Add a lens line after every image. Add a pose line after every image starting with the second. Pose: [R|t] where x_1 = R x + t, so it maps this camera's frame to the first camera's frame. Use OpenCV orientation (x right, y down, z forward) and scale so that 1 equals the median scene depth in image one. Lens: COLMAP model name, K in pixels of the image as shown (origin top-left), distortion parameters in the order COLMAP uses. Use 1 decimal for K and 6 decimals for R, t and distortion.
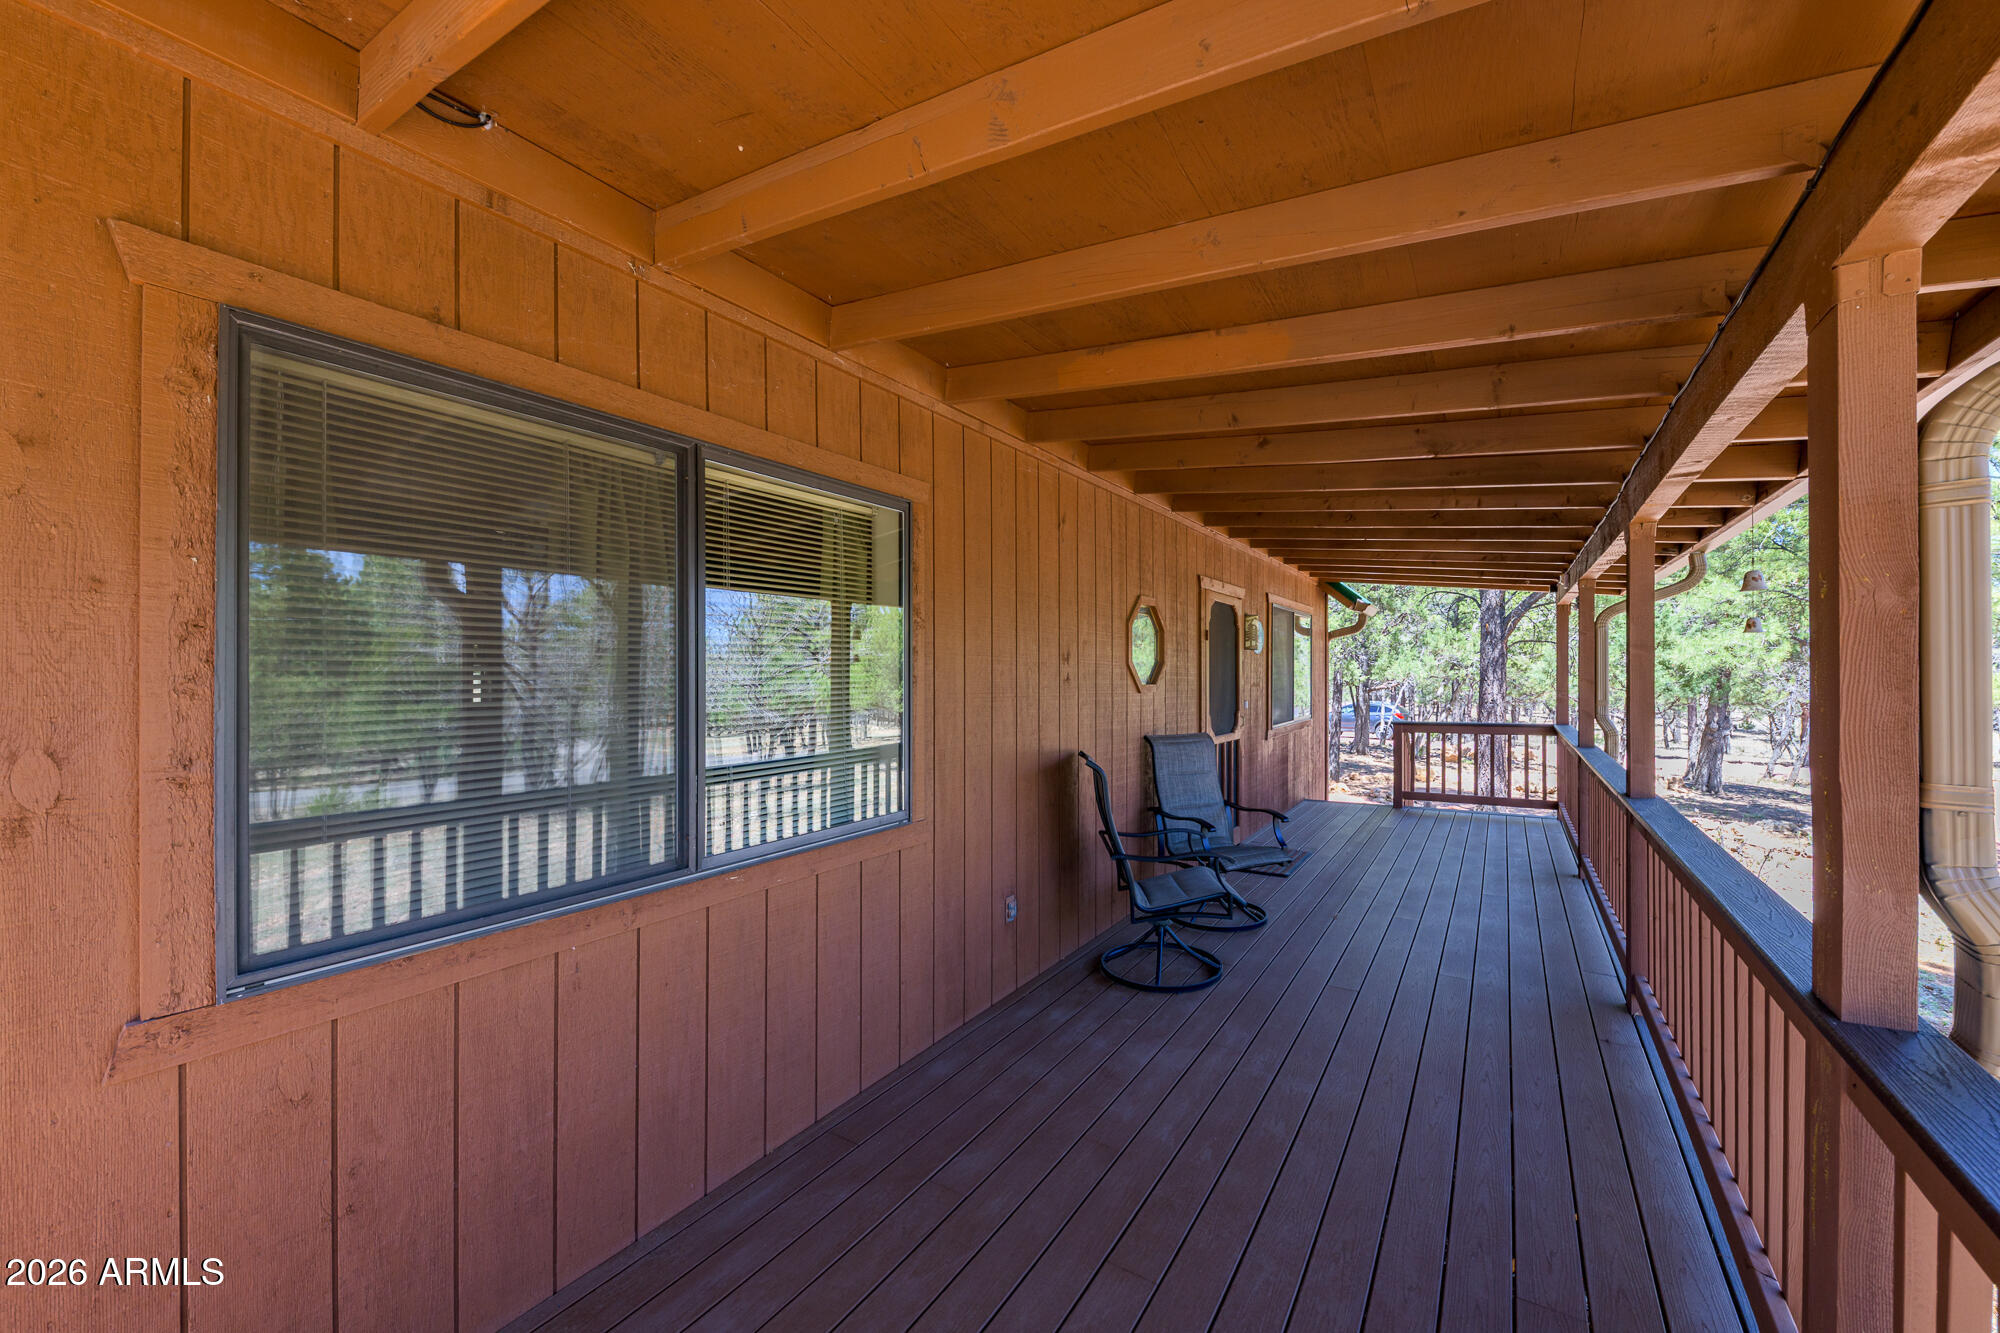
lens RADIAL K [[751.3, 0, 1000.0], [0, 751.3, 666.5], [0, 0, 1]] dist [-0.001072, -0.000093]
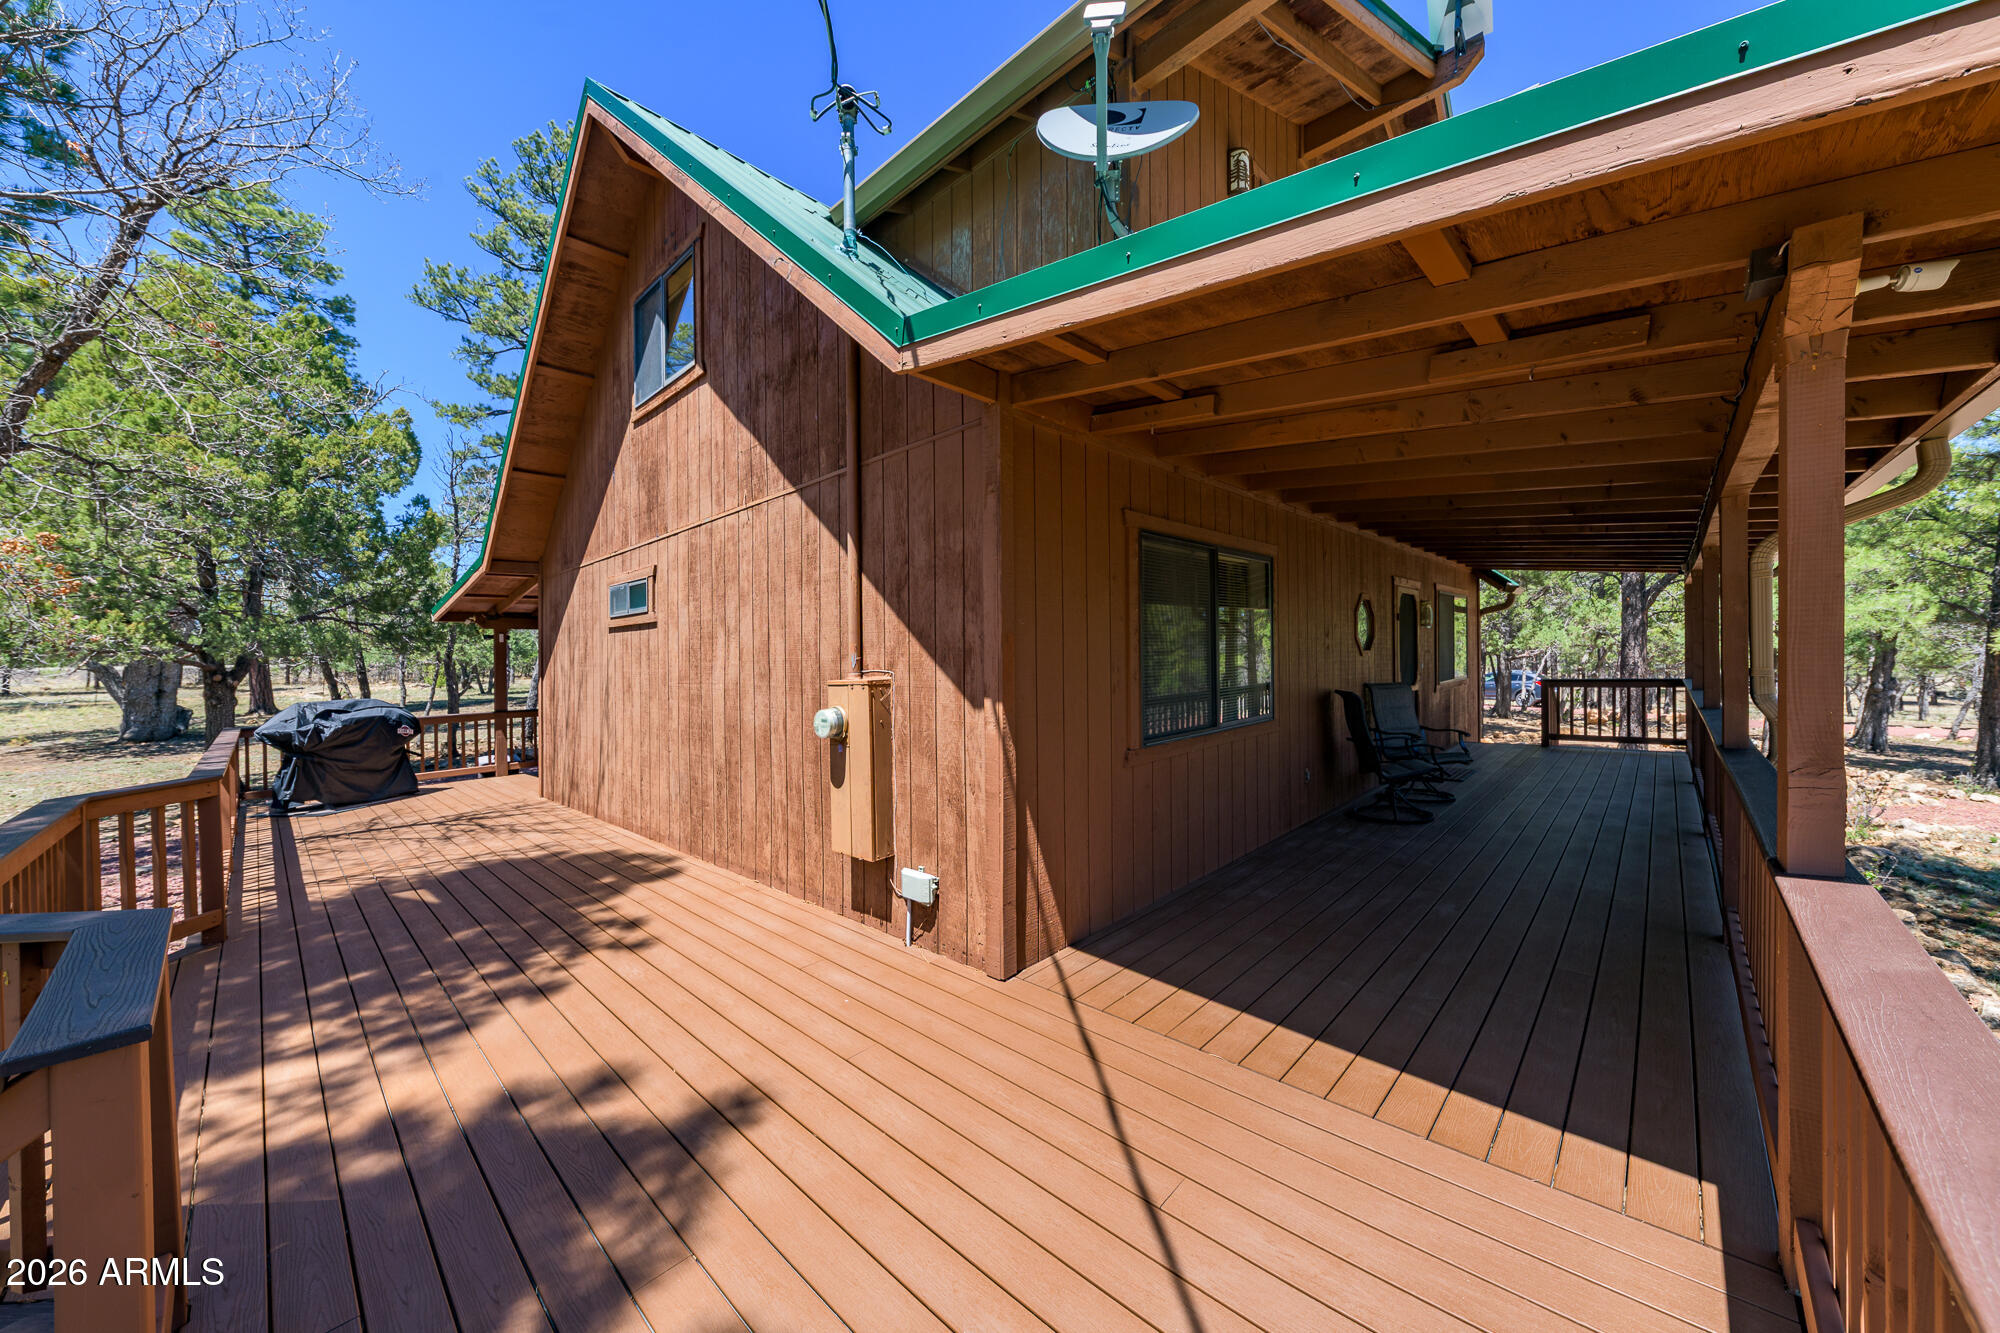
lens RADIAL K [[689.0, 0, 1007.7], [0, 689.0, 657.9], [0, 0, 1]] dist [0.016053, -0.008132]
pose [[0.986099, -0.016141, -0.165371, -0.177316], [0.019076, 0.999687, 0.016176, 0.001123], [0.165059, -0.019105, 0.986099, -0.317228]]
